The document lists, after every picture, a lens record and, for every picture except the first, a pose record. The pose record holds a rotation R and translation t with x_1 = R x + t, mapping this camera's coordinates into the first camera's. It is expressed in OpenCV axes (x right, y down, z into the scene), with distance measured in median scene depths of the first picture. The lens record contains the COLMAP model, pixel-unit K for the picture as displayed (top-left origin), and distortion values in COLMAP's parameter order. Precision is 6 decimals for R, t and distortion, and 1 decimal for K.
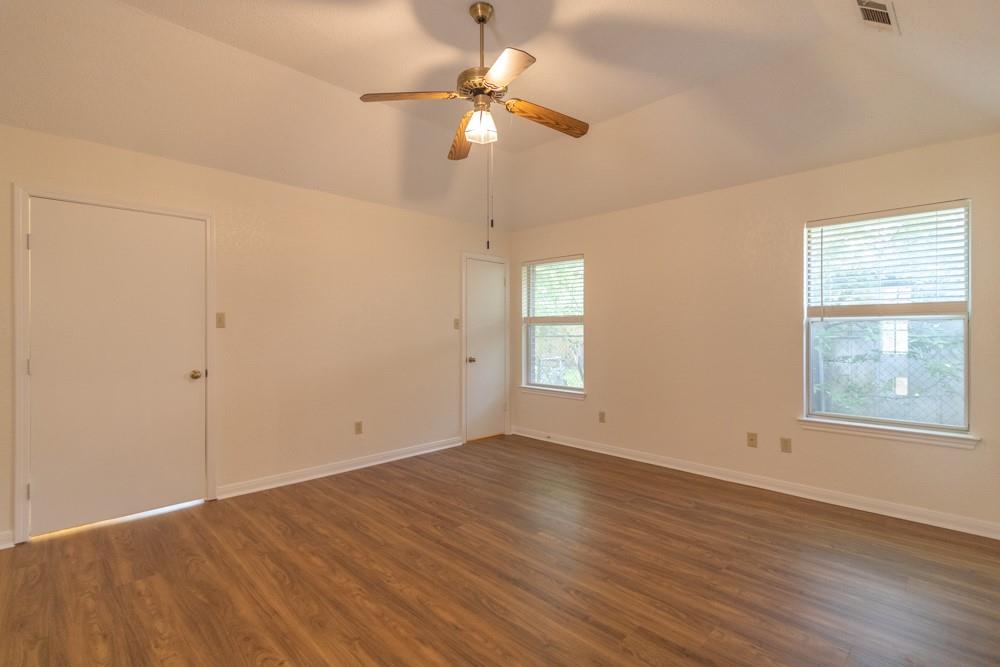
lens RADIAL K [[463.0, 0, 498.2], [0, 463.0, 334.5], [0, 0, 1]] dist [0.005735, -0.001550]
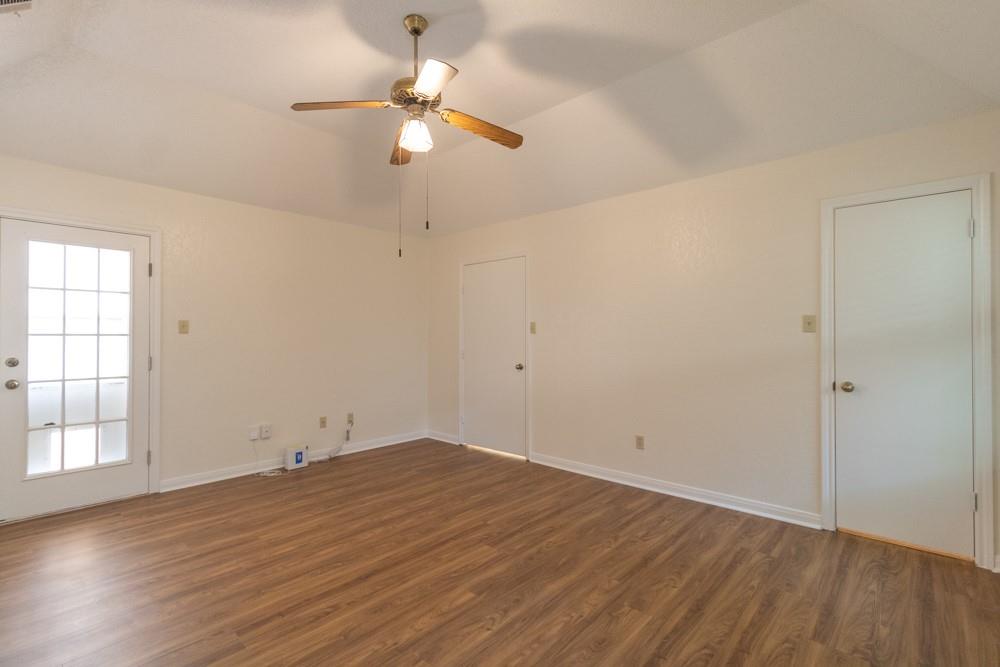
lens RADIAL K [[463.0, 0, 497.5], [0, 463.0, 332.0], [0, 0, 1]] dist [0.005735, -0.001550]
pose [[0.053077, -0.007996, -0.998558, 0.746443], [-0.007305, 0.999938, -0.008395, -0.006195], [0.998564, 0.007740, 0.053015, 0.849629]]
